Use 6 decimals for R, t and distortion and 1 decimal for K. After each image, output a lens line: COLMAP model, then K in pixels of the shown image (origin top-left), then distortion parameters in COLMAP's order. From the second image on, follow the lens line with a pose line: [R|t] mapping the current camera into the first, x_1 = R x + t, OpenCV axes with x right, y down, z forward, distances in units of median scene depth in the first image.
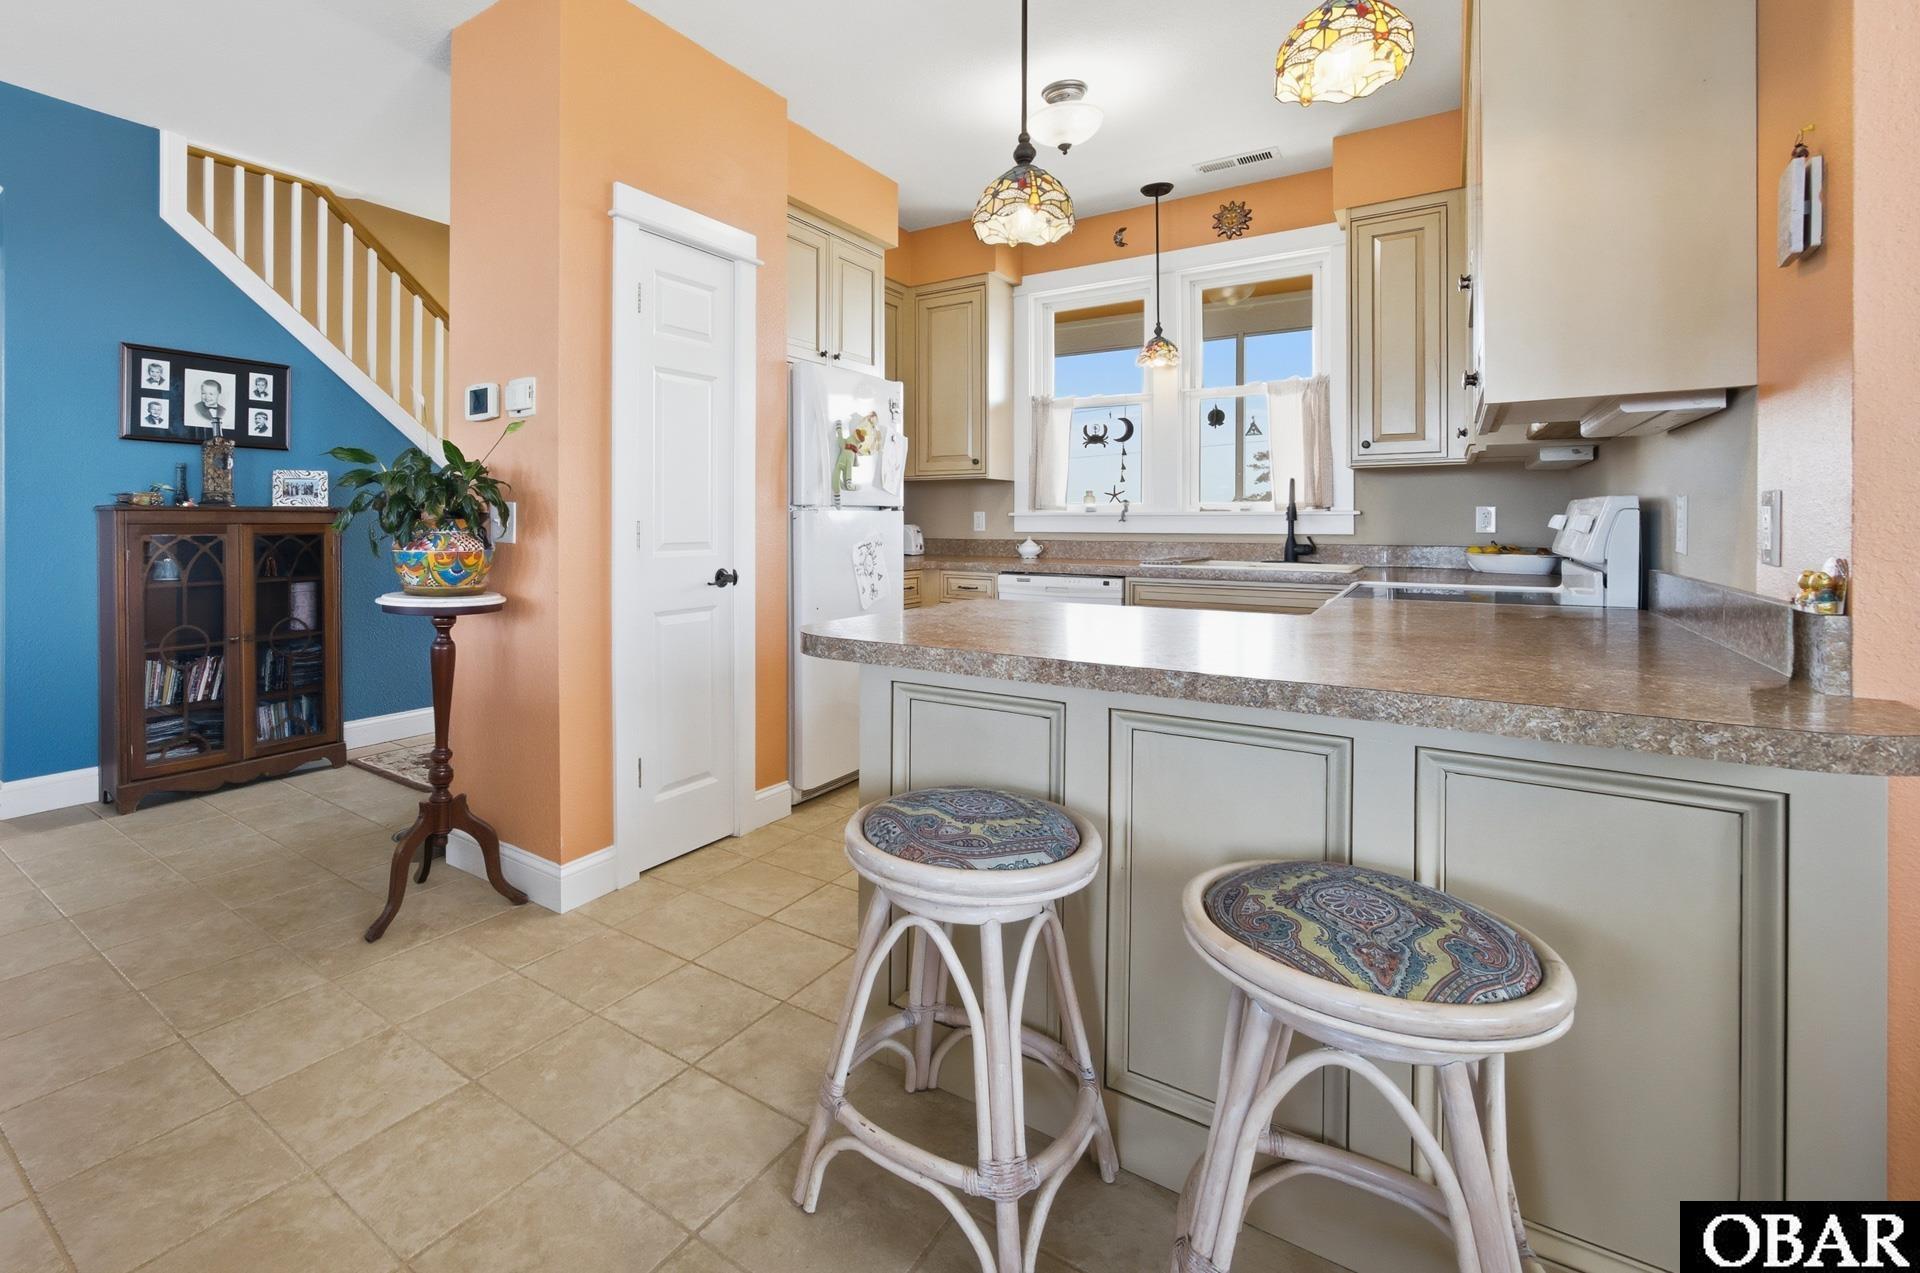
lens RADIAL K [[869.3, 0, 804.2], [0, 869.3, 521.5], [0, 0, 1]] dist [-0.037064, 0.016495]
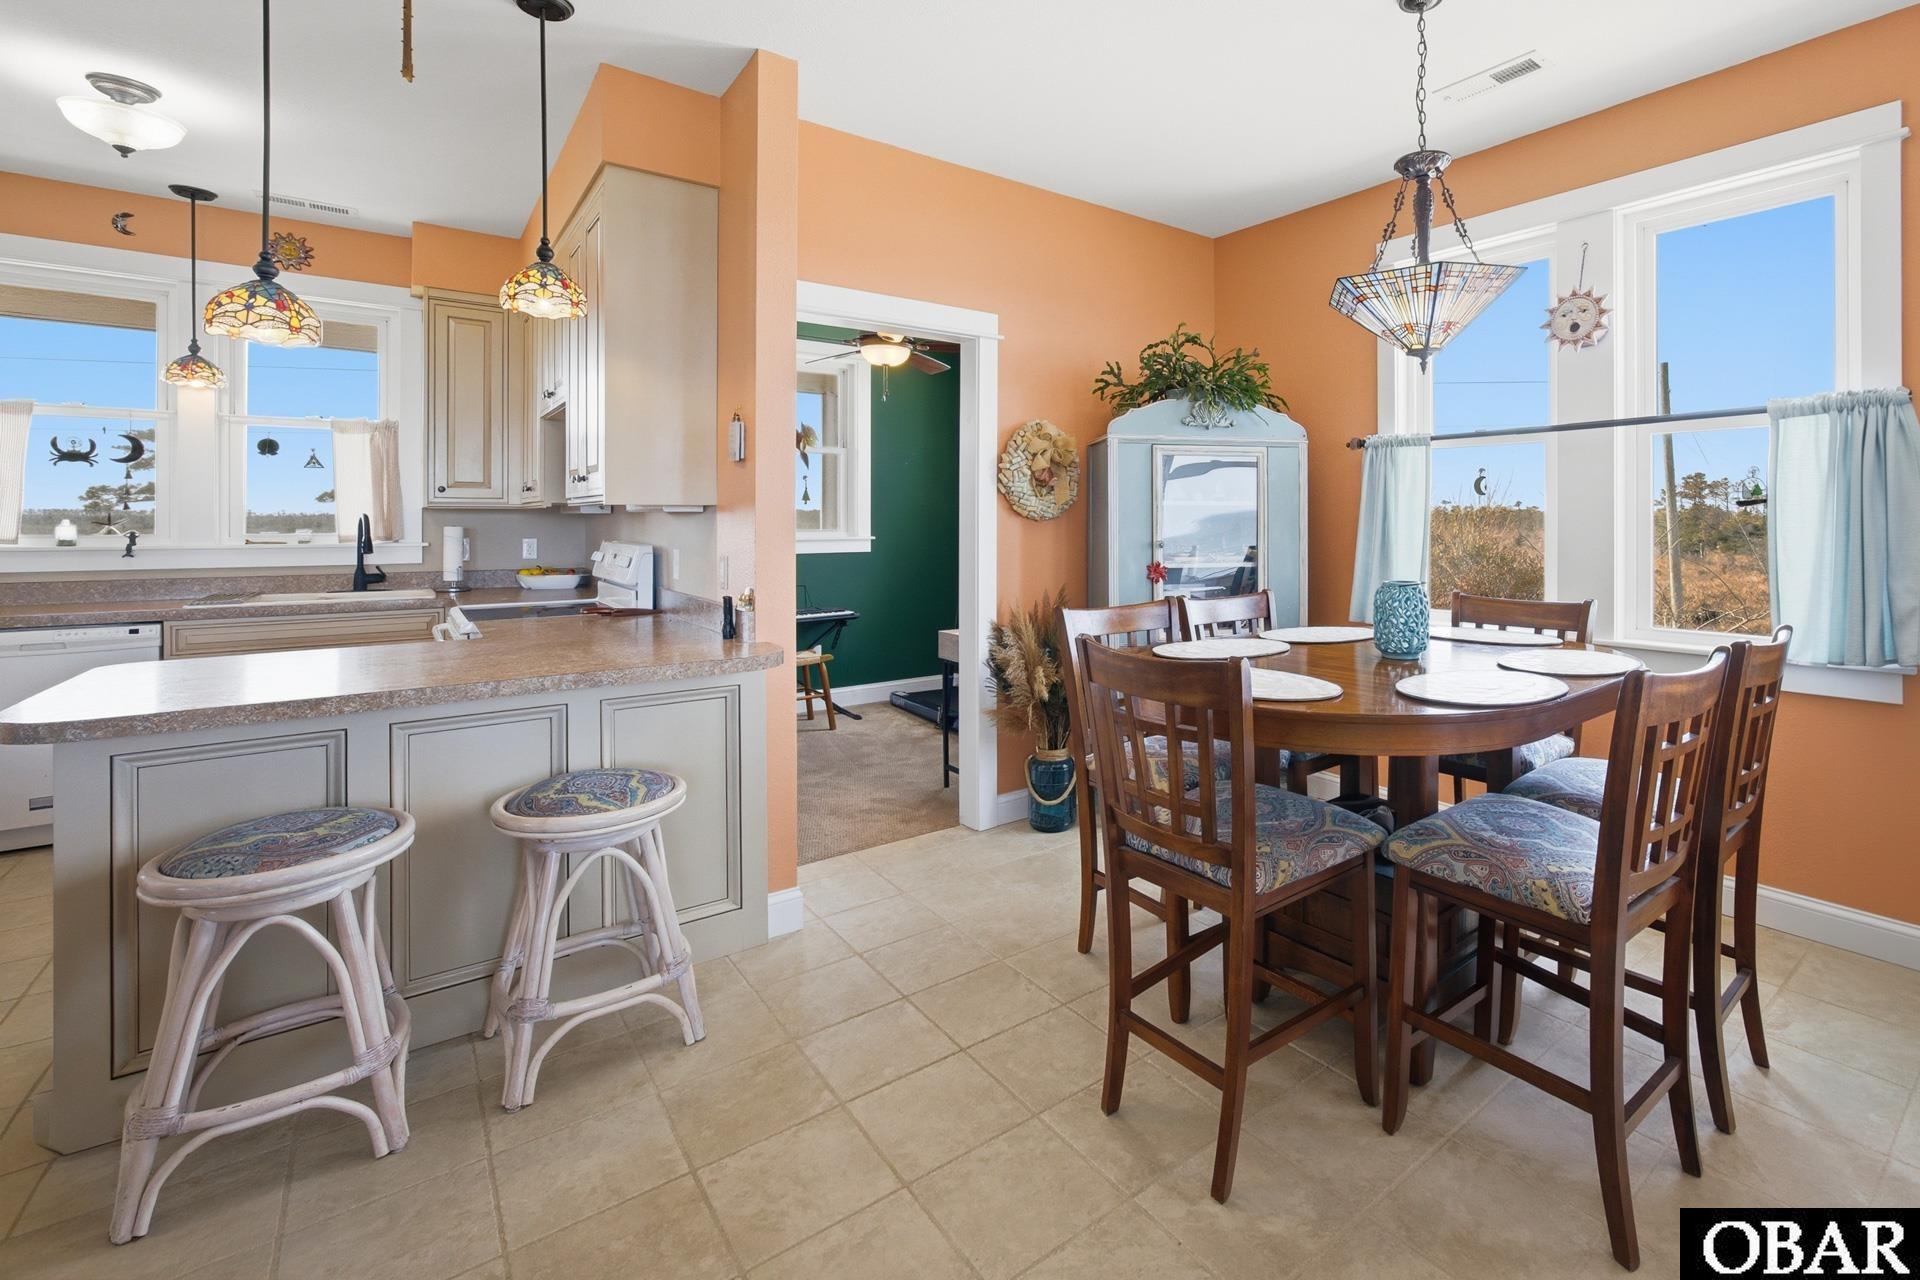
lens RADIAL K [[860.0, 0, 1130.0], [0, 860.0, 527.9], [0, 0, 1]] dist [-0.033639, 0.008828]
pose [[0.202672, -0.005955, 0.979229, -0.287602], [-0.002006, 0.999977, 0.006496, -0.042976], [-0.979245, -0.003281, 0.202656, -0.170119]]
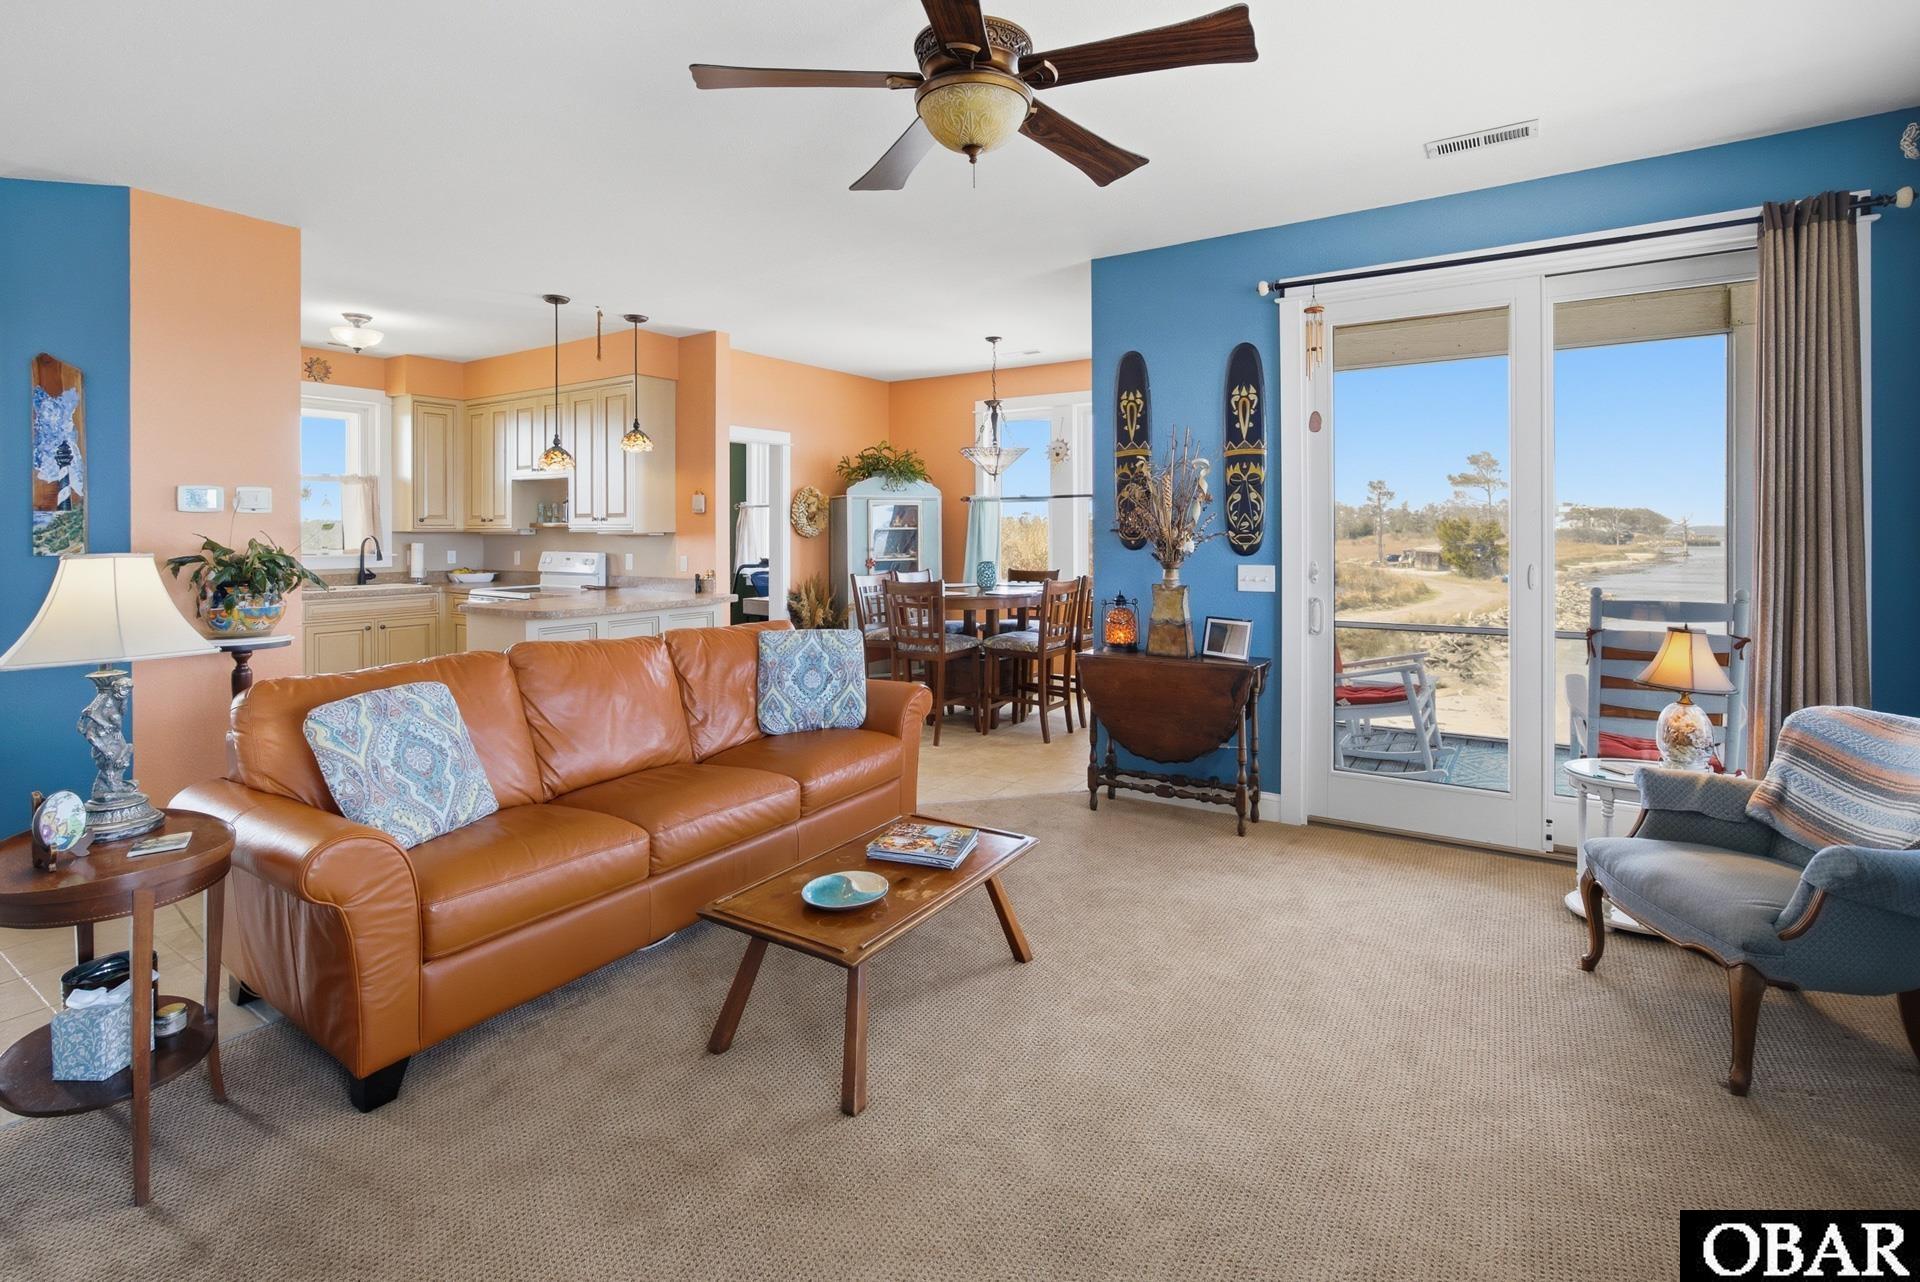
lens RADIAL K [[862.2, 0, 965.2], [0, 862.2, 536.9], [0, 0, 1]] dist [-0.015608, -0.000007]
pose [[-0.076002, -0.006096, 0.997089, -1.290624], [0.001837, 0.999979, 0.006254, -0.058584], [-0.997106, 0.002307, -0.075989, -0.069868]]
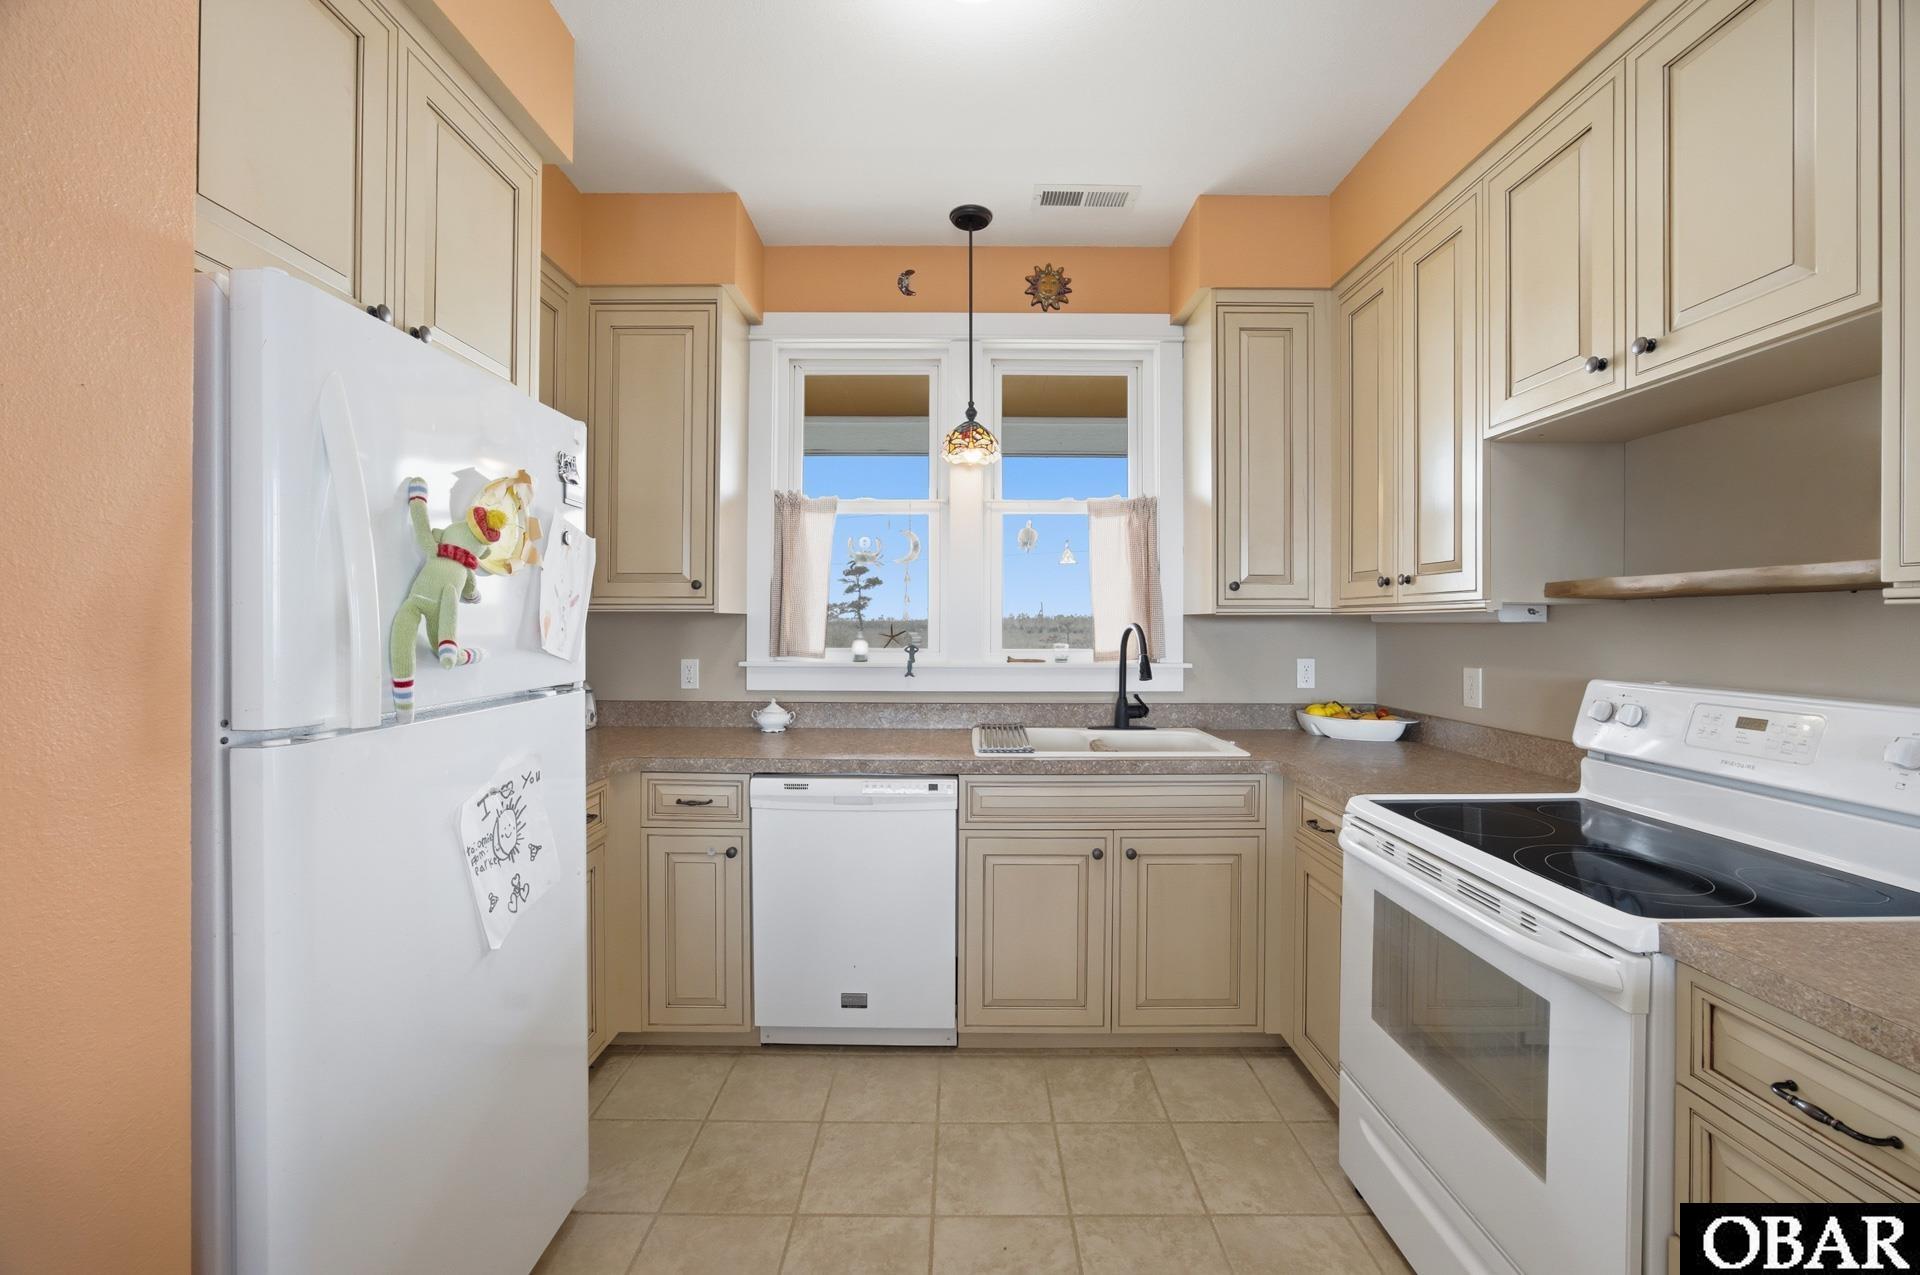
lens RADIAL K [[747.6, 0, 962.5], [0, 747.6, 623.1], [0, 0, 1]] dist [-0.035036, 0.009447]
pose [[0.796293, 0.002774, 0.604904, 0.033553], [-0.002270, 0.999996, -0.001597, -0.051011], [-0.604906, -0.000101, 0.796297, 0.570780]]
